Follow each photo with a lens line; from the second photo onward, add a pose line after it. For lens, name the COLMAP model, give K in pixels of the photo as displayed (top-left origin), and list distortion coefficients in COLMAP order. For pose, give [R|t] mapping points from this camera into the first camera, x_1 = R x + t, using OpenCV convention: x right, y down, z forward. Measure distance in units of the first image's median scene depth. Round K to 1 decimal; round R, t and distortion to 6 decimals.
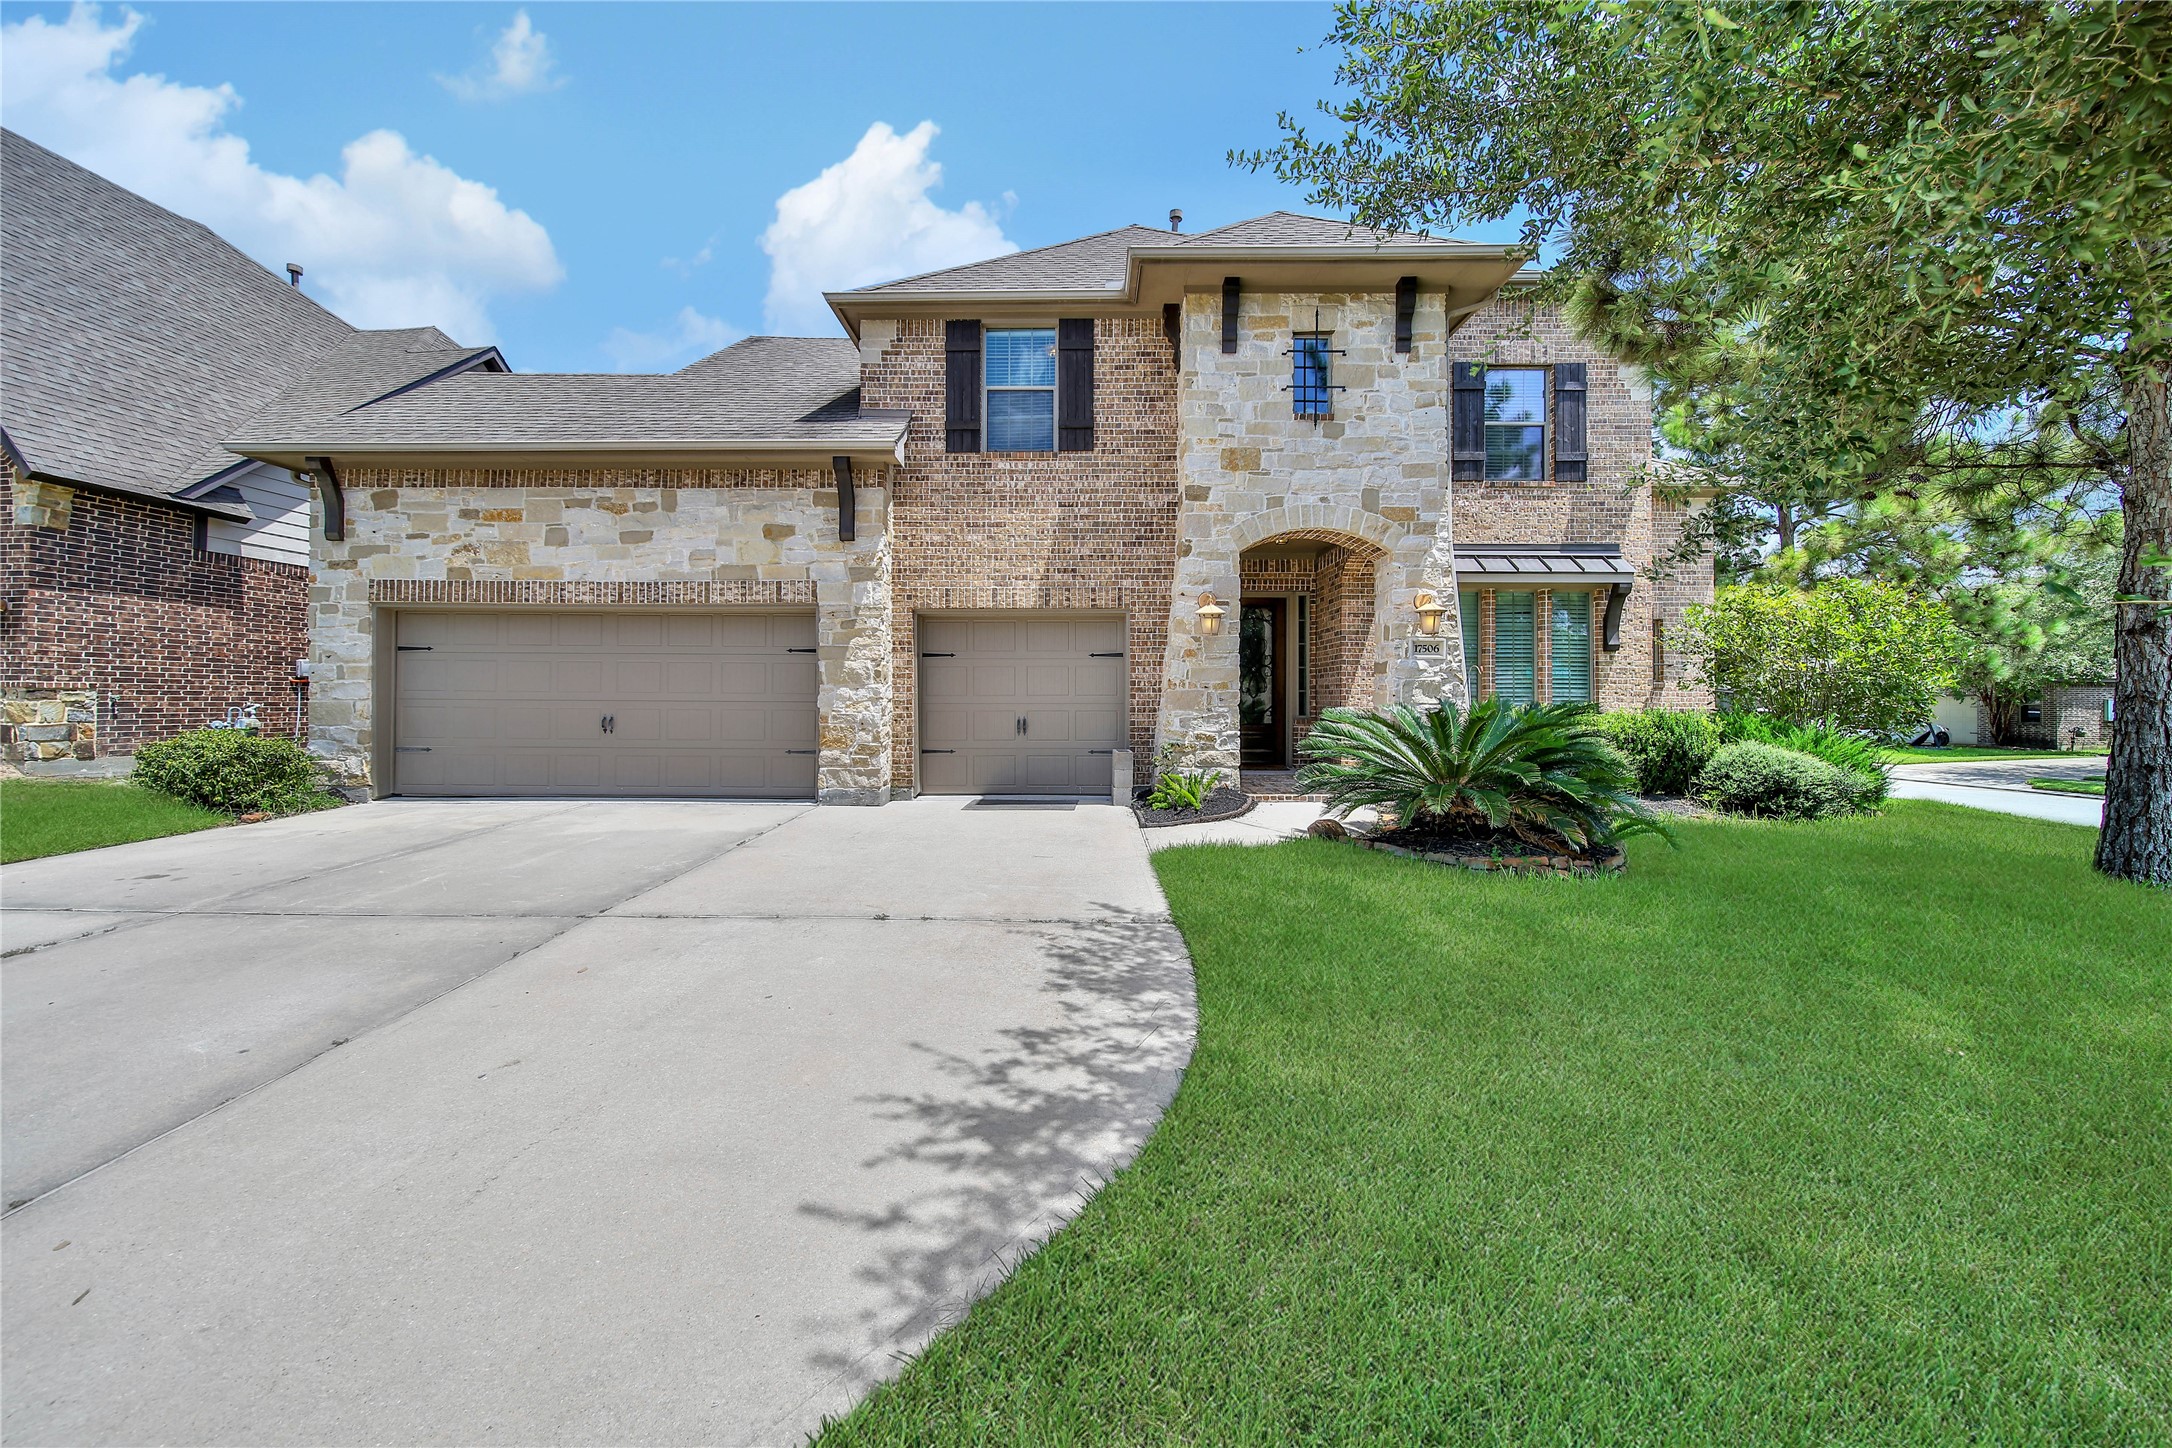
lens RADIAL K [[787.2, 0, 1080.7], [0, 787.2, 693.3], [0, 0, 1]] dist [0.003401, 0.000084]
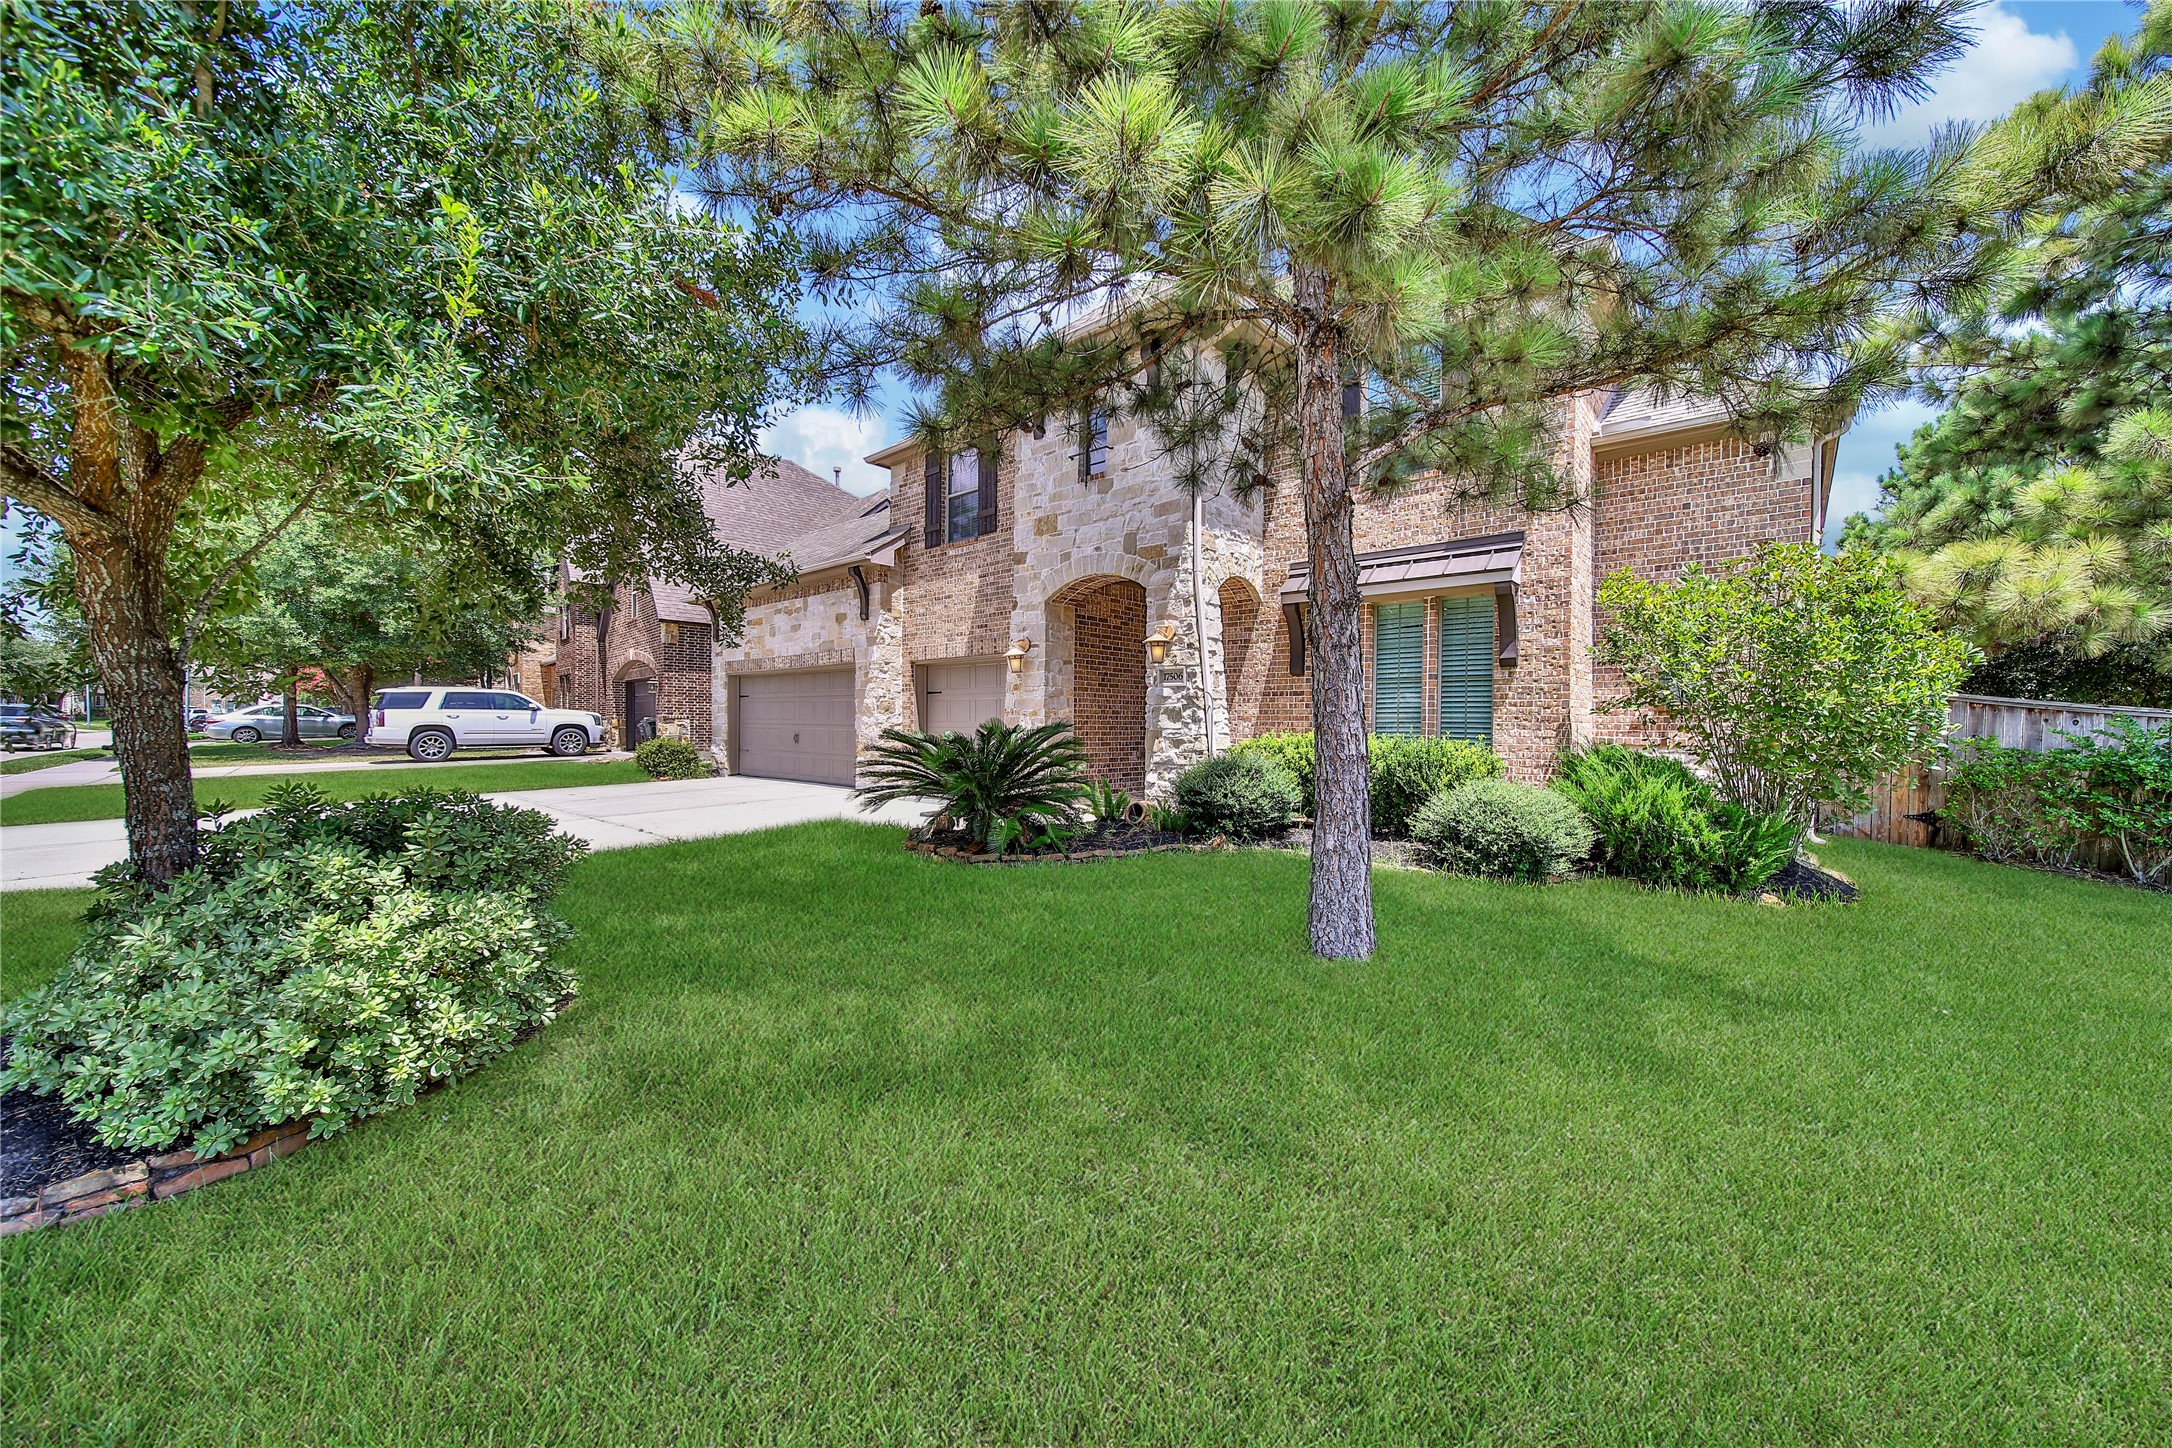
lens RADIAL K [[787.2, 0, 1090.2], [0, 787.2, 728.4], [0, 0, 1]] dist [0.003401, 0.000084]
pose [[0.757041, 0.005403, -0.653345, 1.022453], [0.000635, 0.999959, 0.009005, 0.002852], [0.653367, -0.007232, 0.757007, 0.128734]]
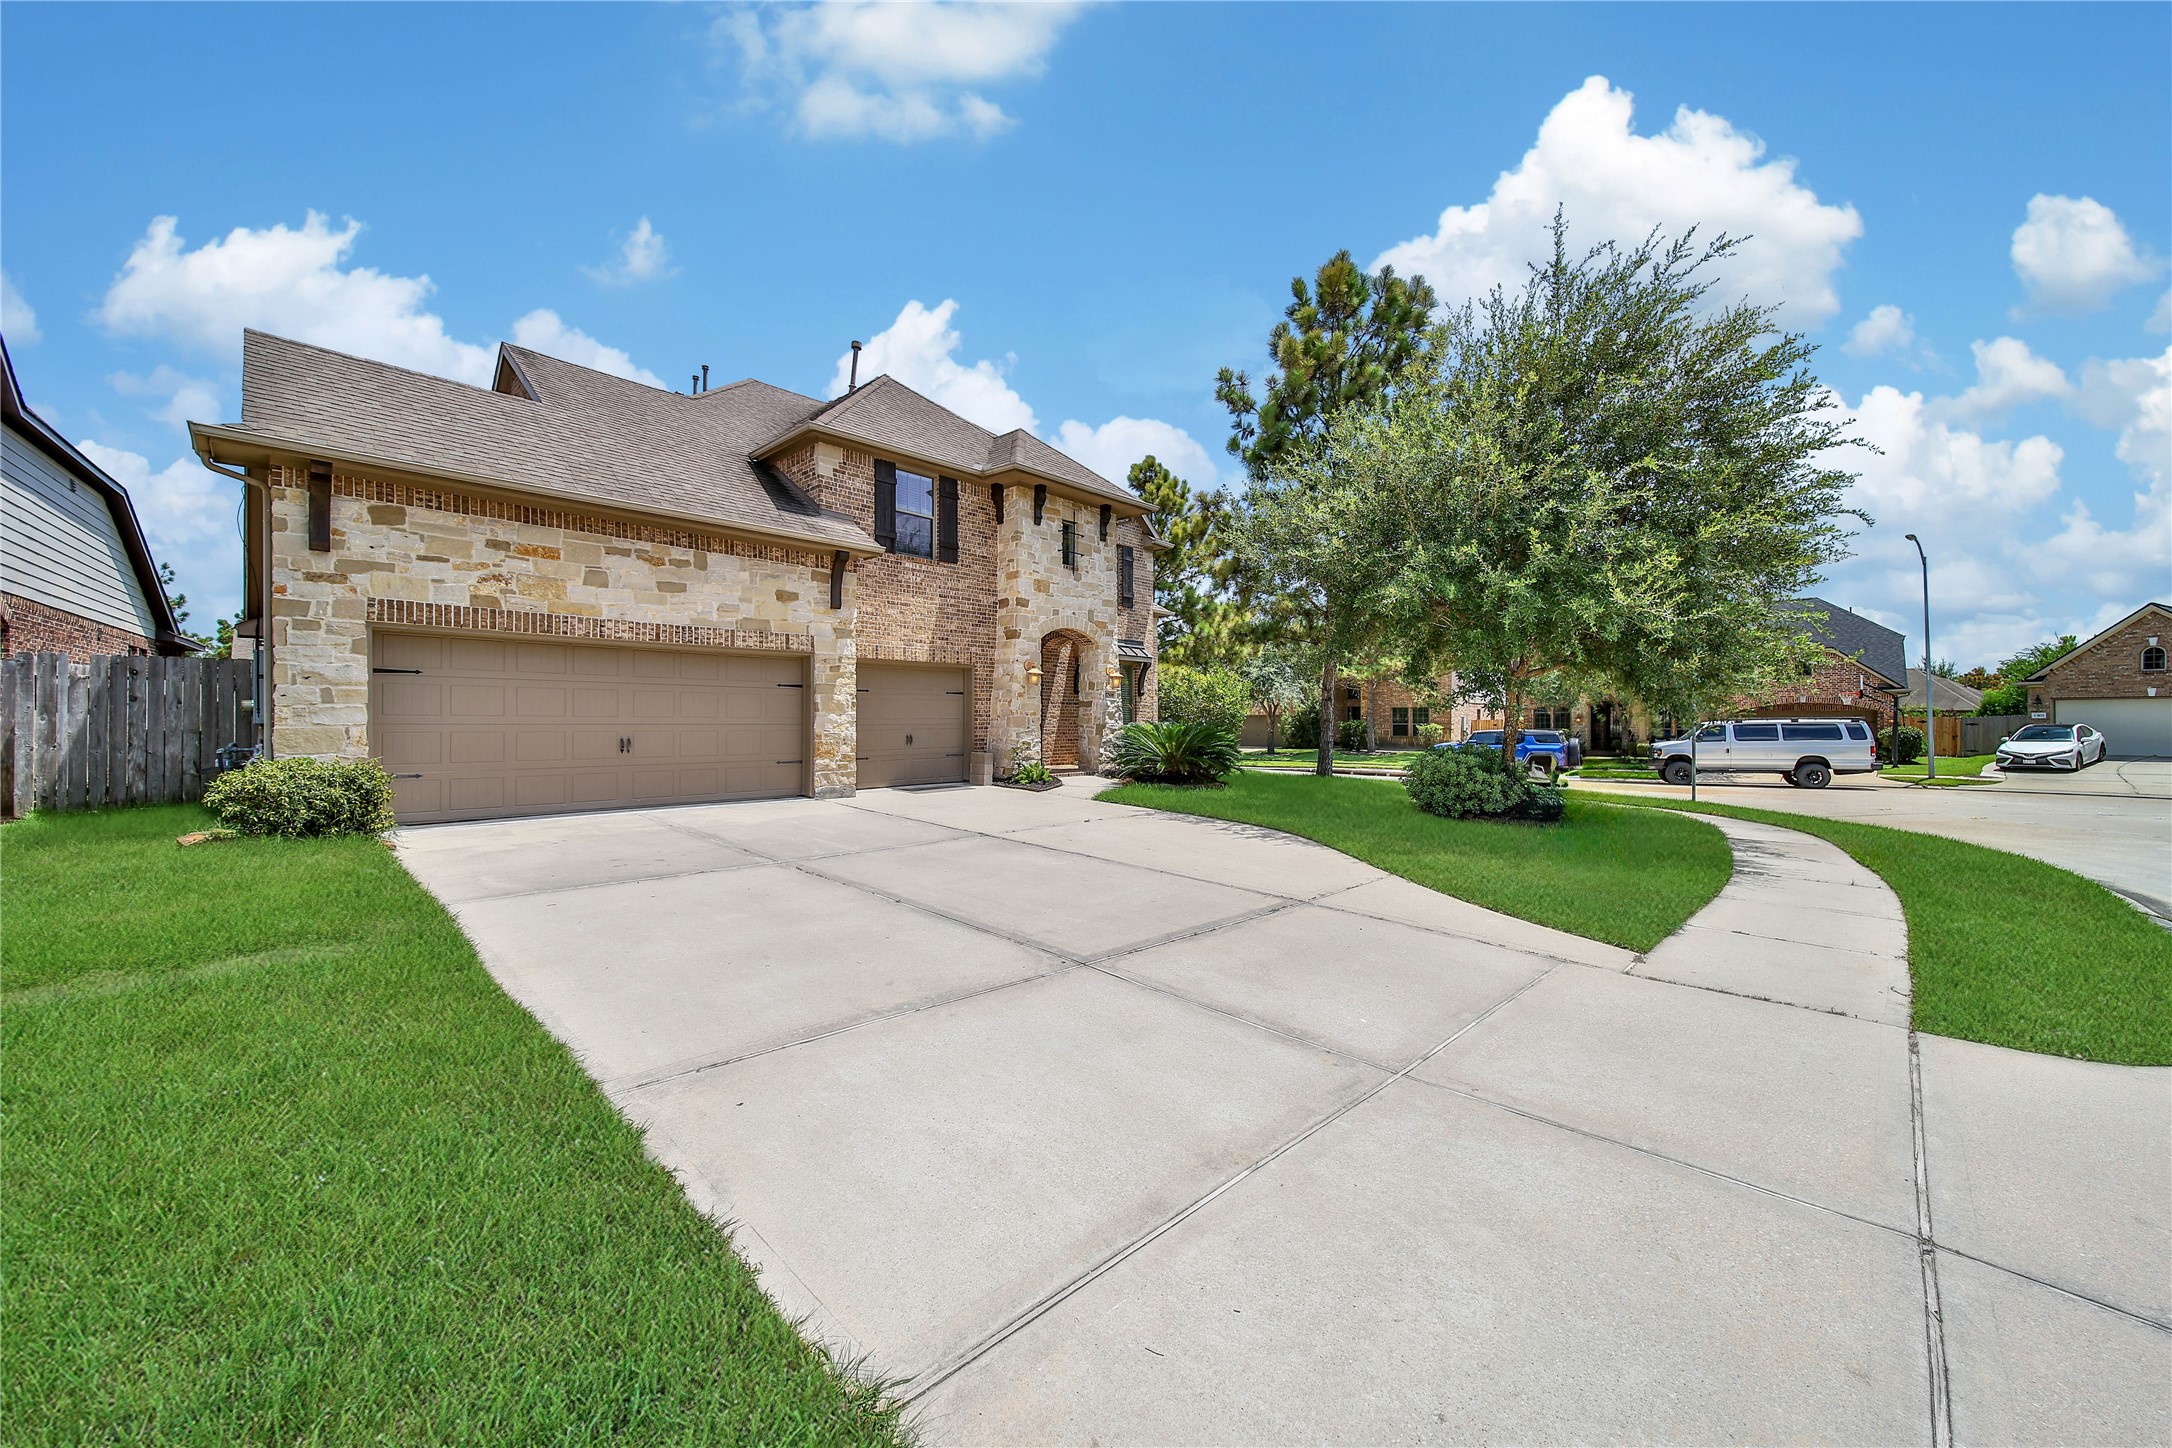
lens RADIAL K [[788.4, 0, 1089.6], [0, 788.4, 717.9], [0, 0, 1]] dist [0.001600, 0.000063]
pose [[0.673171, -0.000525, 0.739487, -1.018949], [-0.004700, 0.999977, 0.004989, -0.009304], [-0.739472, -0.006834, 0.673152, -0.272791]]
